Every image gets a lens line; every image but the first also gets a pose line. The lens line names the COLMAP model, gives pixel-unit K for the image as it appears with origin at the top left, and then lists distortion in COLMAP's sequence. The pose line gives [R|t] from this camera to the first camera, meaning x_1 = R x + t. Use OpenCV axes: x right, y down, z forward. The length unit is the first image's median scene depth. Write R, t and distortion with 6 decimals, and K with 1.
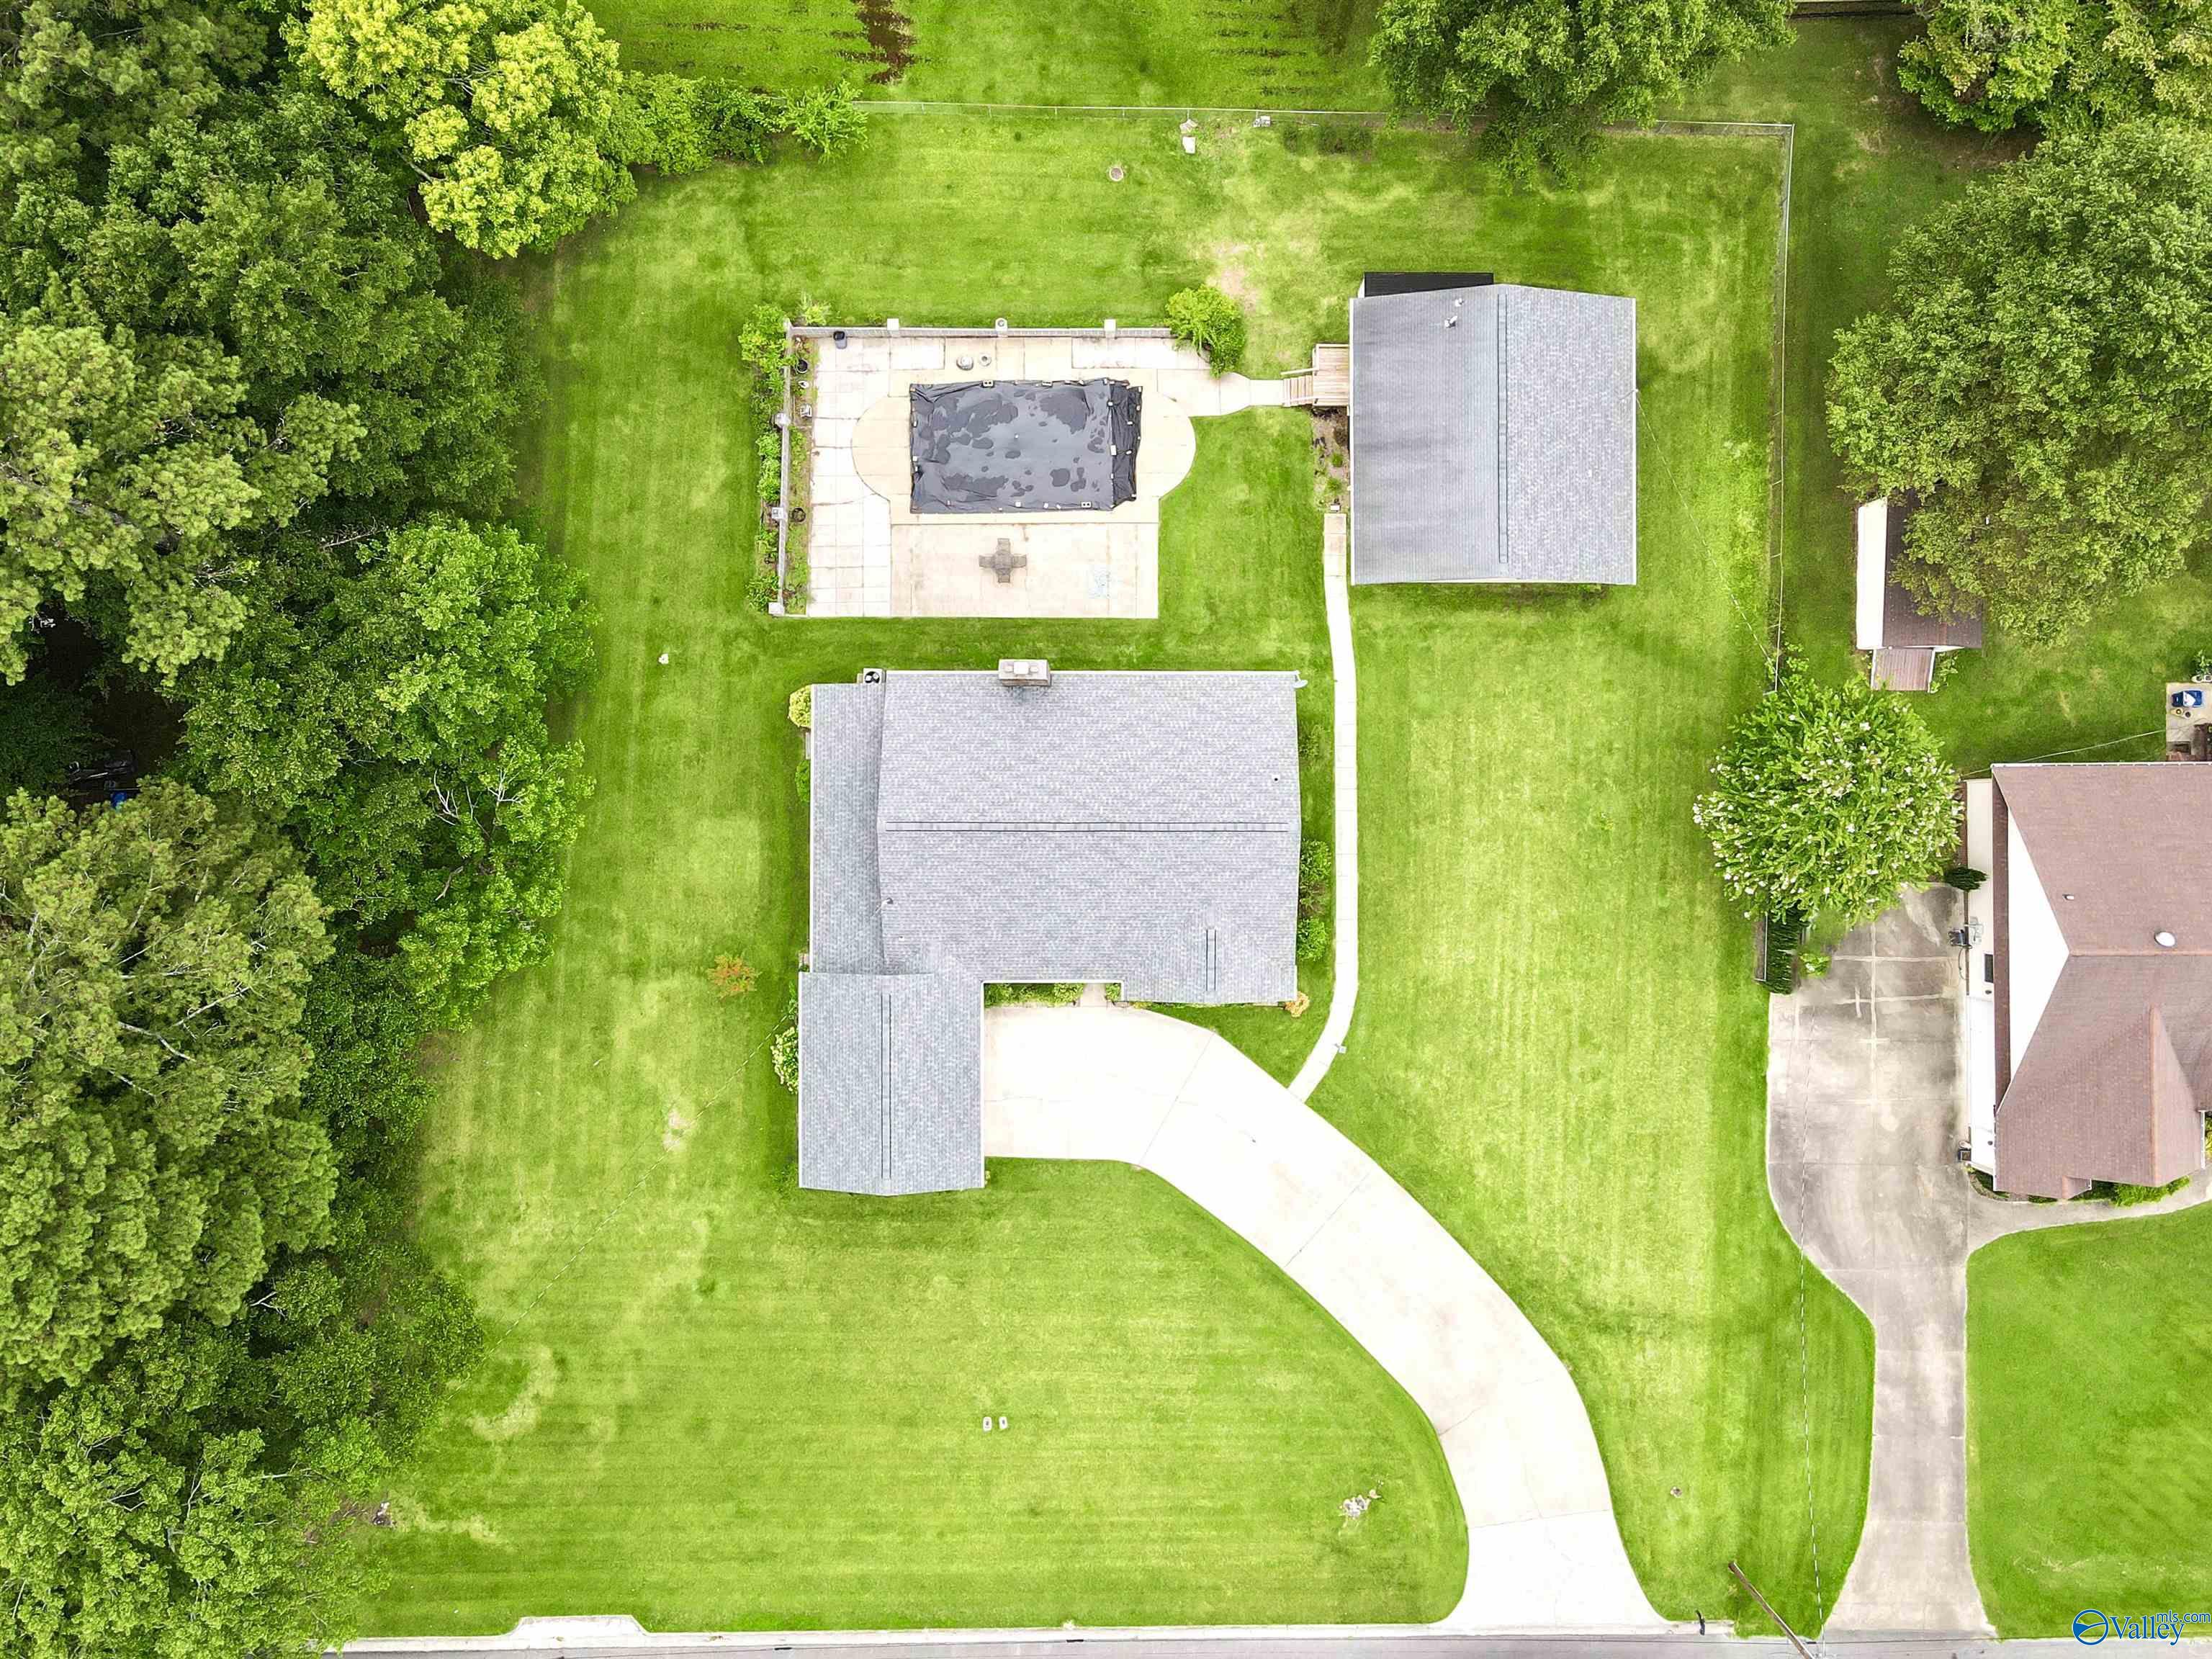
lens RADIAL K [[1590.7, 0, 1106.0], [0, 1590.7, 829.5], [0, 0, 1]] dist [-0.006719, 0.034177]
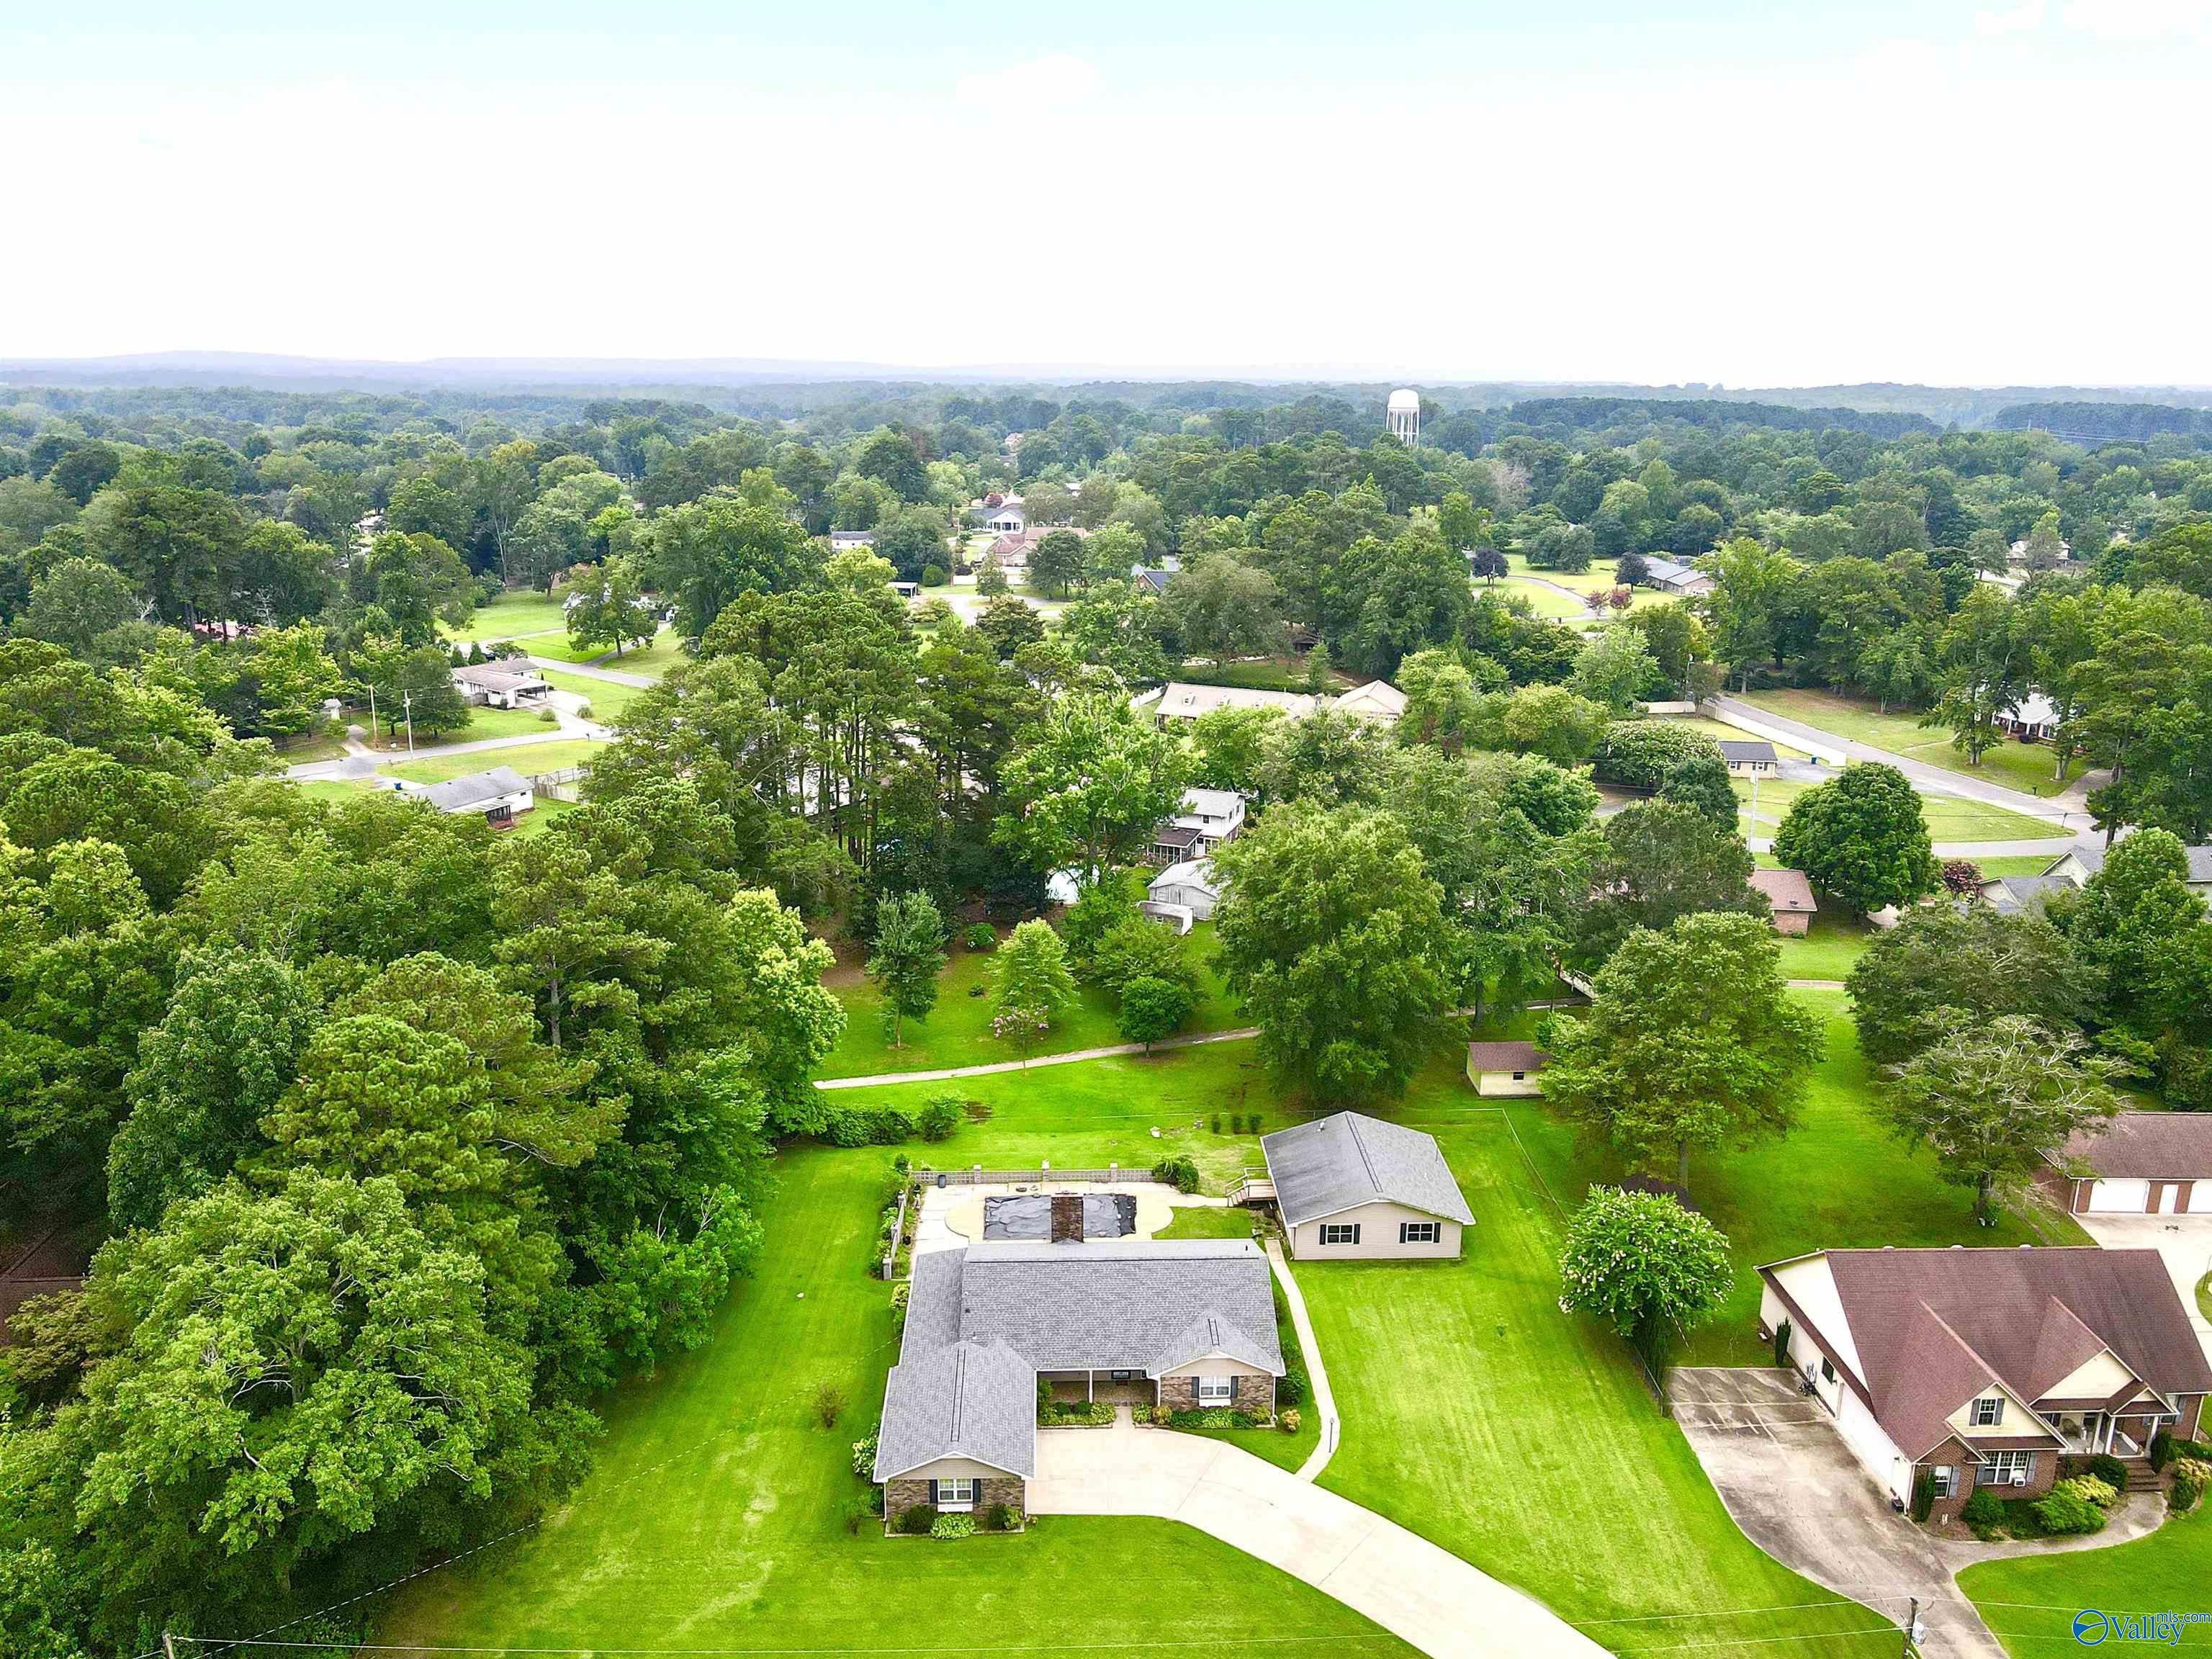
lens RADIAL K [[1590.7, 0, 1106.0], [0, 1590.7, 829.5], [0, 0, 1]] dist [-0.006719, 0.034177]
pose [[0.999283, -0.002057, 0.037793, -0.065859], [0.036794, 0.286873, -0.957262, 1.130010], [-0.008873, 0.957966, 0.286743, 0.218754]]
